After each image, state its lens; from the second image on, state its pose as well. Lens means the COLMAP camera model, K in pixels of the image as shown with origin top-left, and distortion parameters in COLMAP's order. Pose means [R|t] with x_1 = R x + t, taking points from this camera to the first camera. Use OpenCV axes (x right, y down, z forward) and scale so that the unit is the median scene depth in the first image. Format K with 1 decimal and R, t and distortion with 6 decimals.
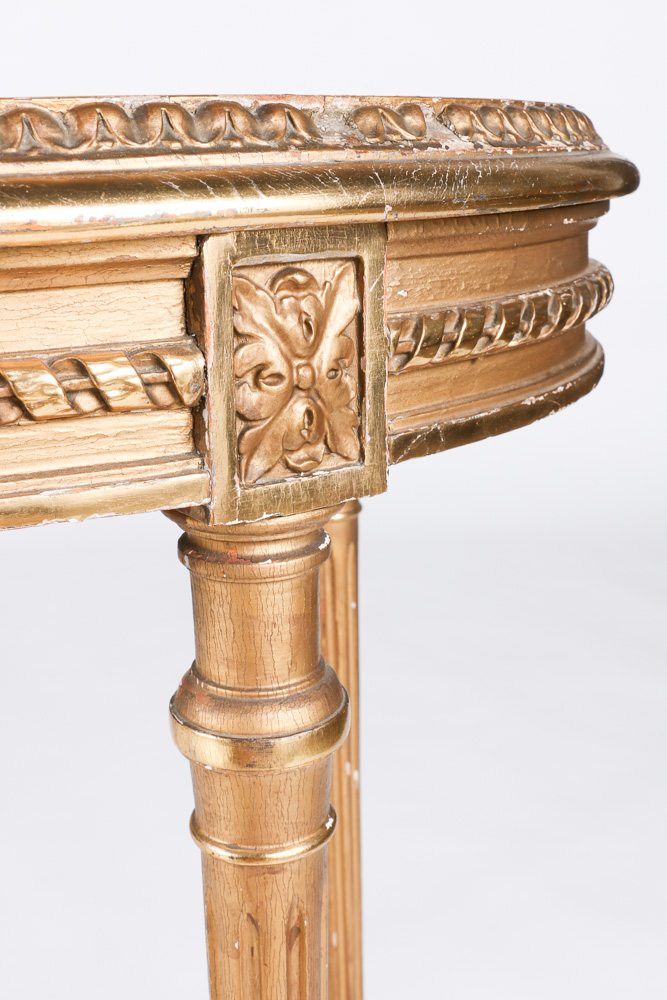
lens RADIAL K [[1285.4, 0, 333.8], [0, 1285.4, 499.6], [0, 0, 1]] dist [-0.065958, 0.000000]
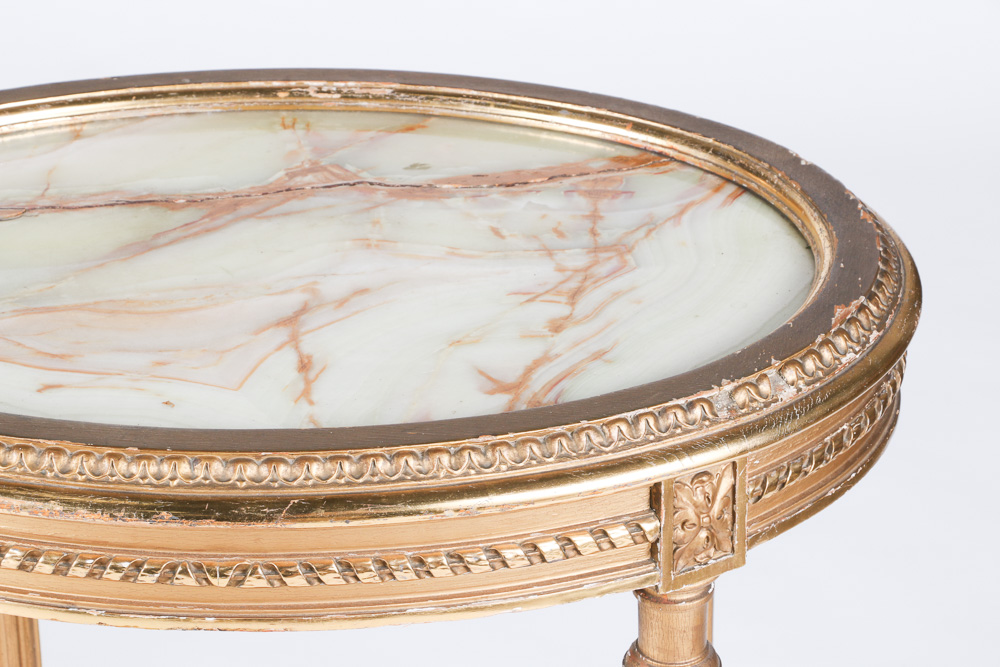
lens RADIAL K [[3033.4, 0, 495.0], [0, 3033.4, 331.2], [0, 0, 1]] dist [0.586584, 0.000000]
pose [[0.999228, 0.020797, -0.033326, -0.197730], [-0.014436, 0.983406, 0.180845, -1.234928], [0.036534, -0.180224, 0.982947, -3.616709]]
